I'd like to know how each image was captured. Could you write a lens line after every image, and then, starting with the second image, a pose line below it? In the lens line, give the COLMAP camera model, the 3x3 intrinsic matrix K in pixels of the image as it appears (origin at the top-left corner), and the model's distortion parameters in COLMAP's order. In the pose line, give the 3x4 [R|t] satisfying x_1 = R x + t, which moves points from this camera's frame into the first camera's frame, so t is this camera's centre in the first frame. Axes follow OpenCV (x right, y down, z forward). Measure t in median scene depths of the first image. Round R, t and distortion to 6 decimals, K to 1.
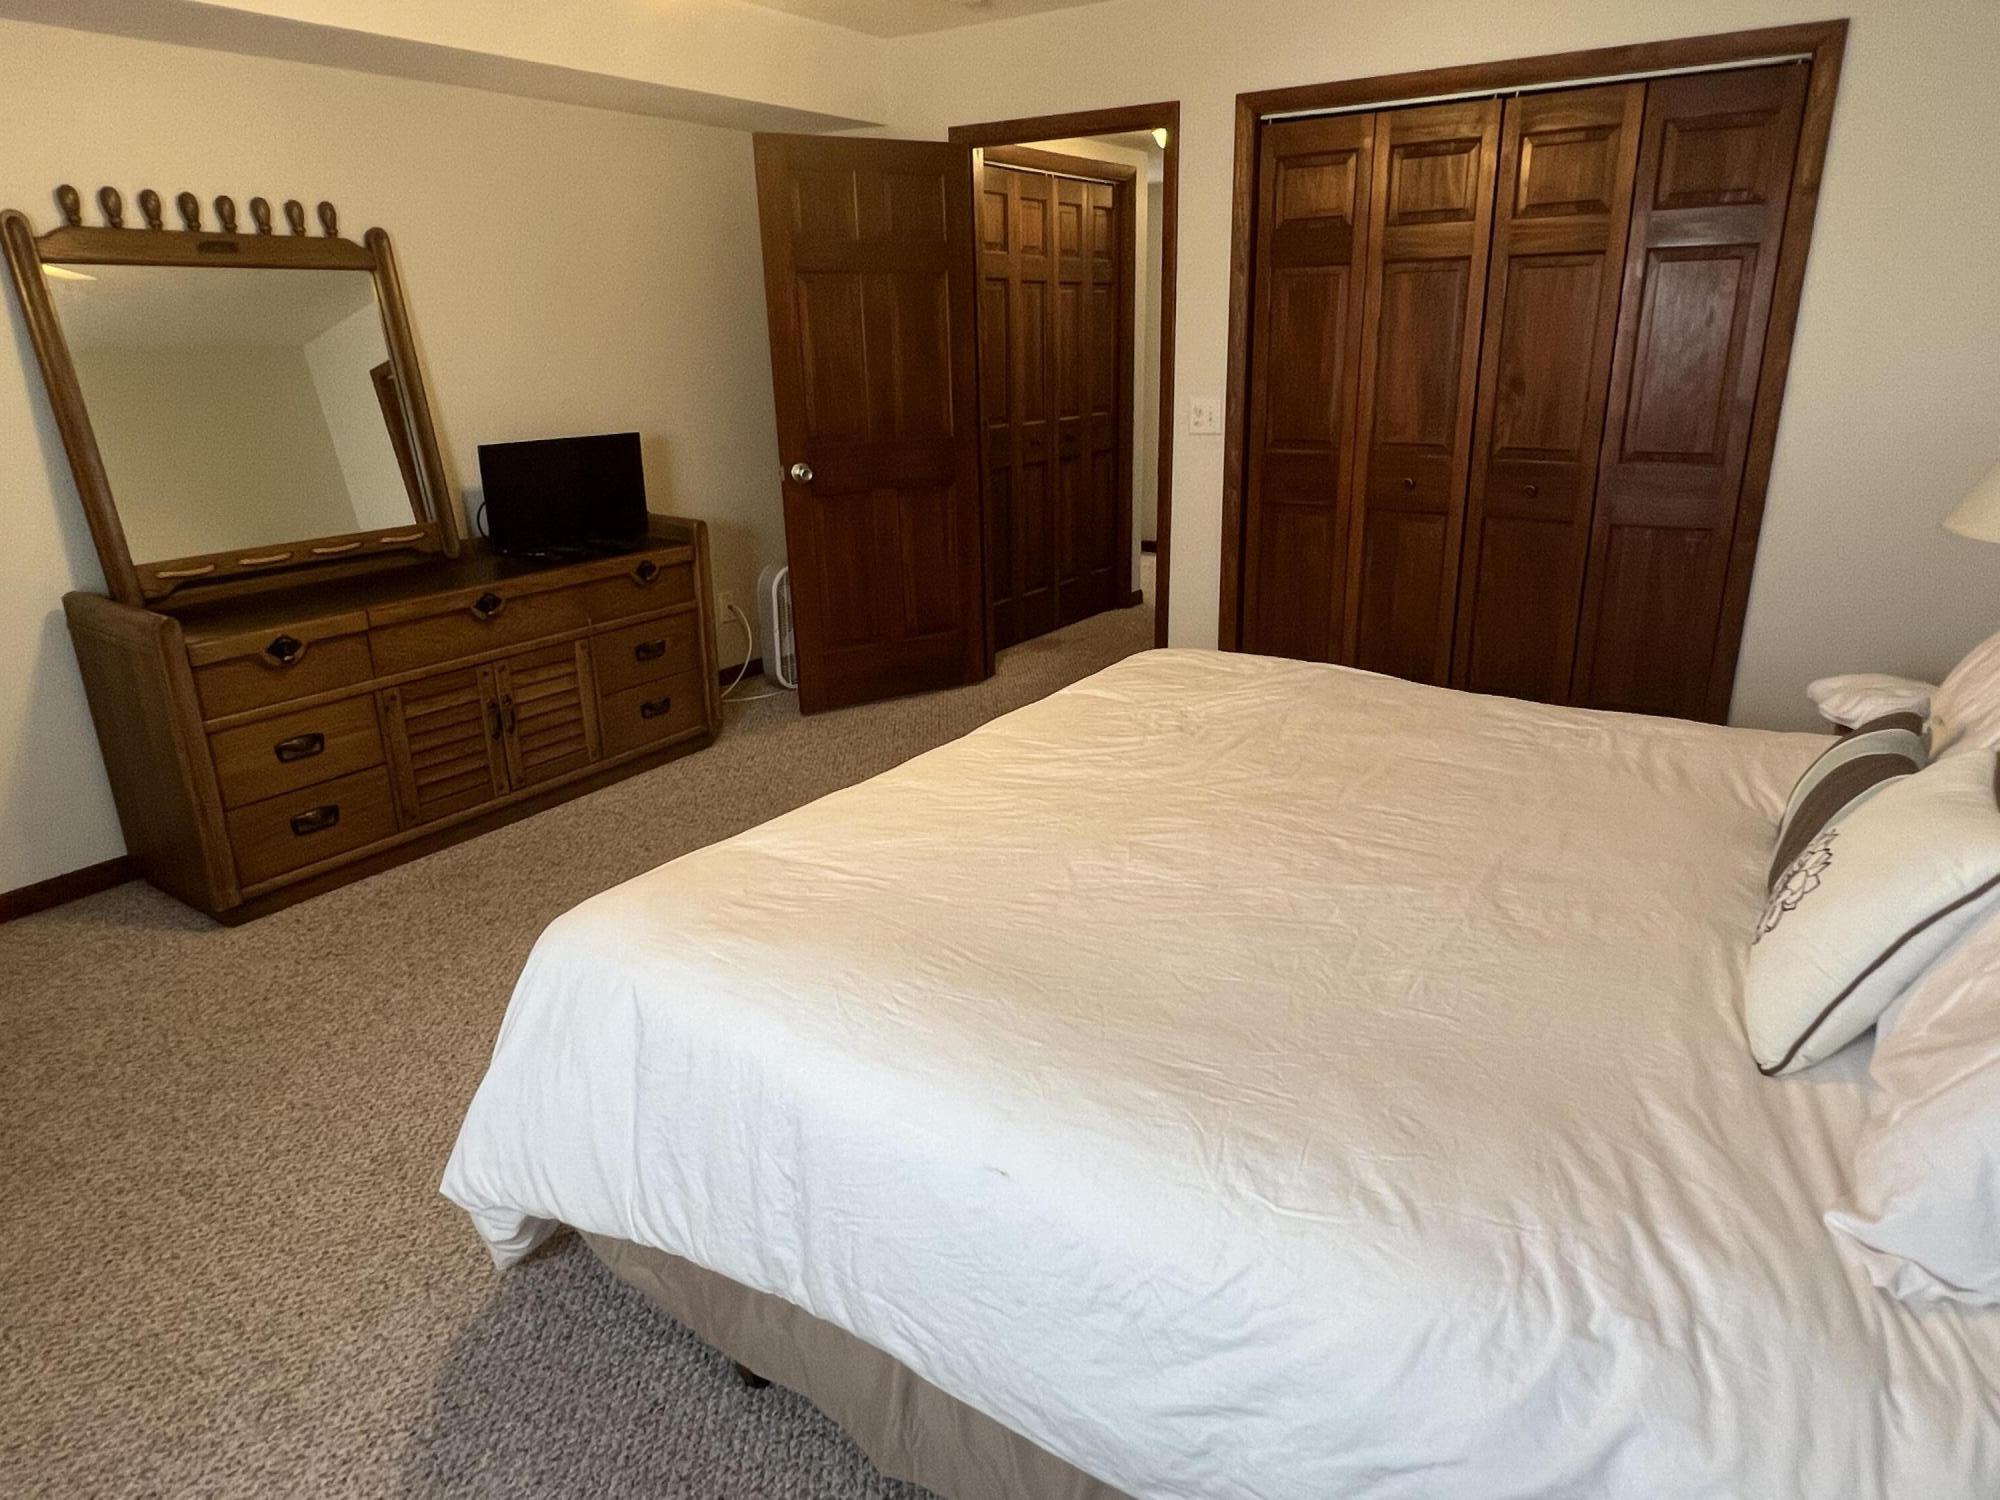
lens RADIAL K [[1277.5, 0, 1000.0], [0, 1277.5, 750.0], [0, 0, 1]] dist [0.002459, -0.003107]
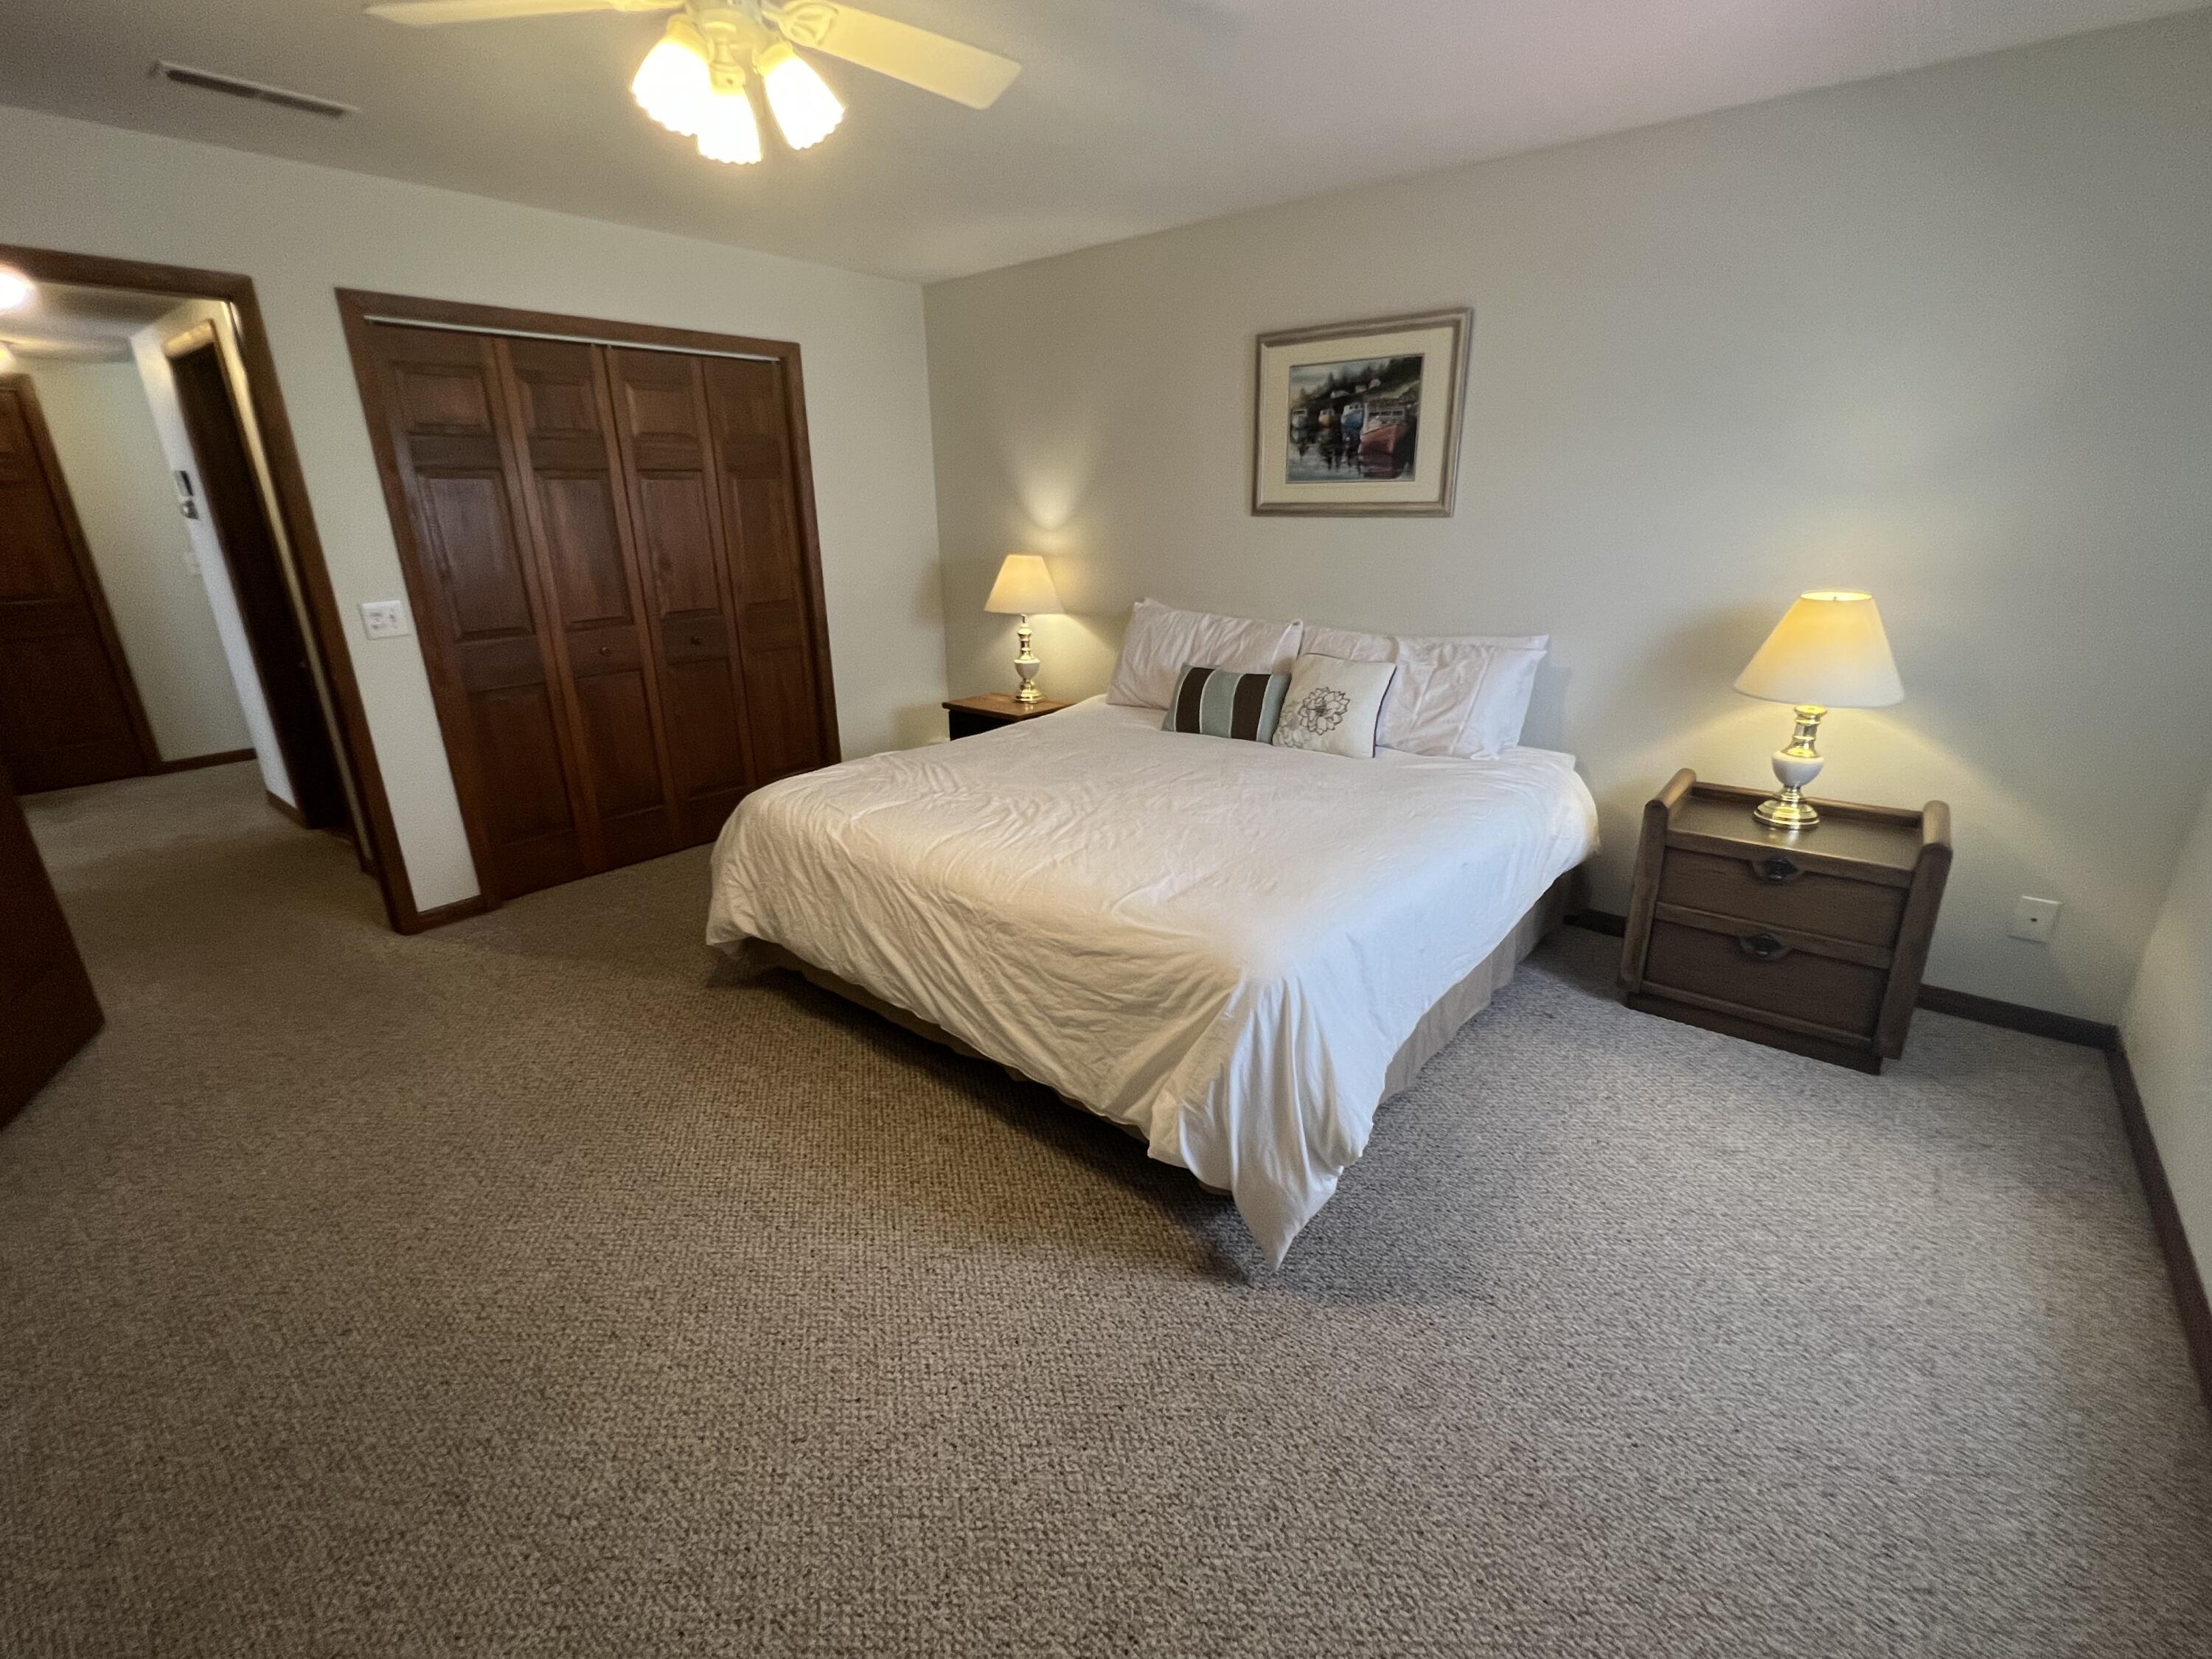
lens RADIAL K [[1022.7, 0, 1106.0], [0, 1022.7, 829.5], [0, 0, 1]] dist [-0.012663, 0.005389]
pose [[0.048177, -0.295530, 0.954118, -0.996327], [0.322492, 0.908671, 0.265170, -0.246507], [-0.945345, 0.294921, 0.139083, 0.726286]]
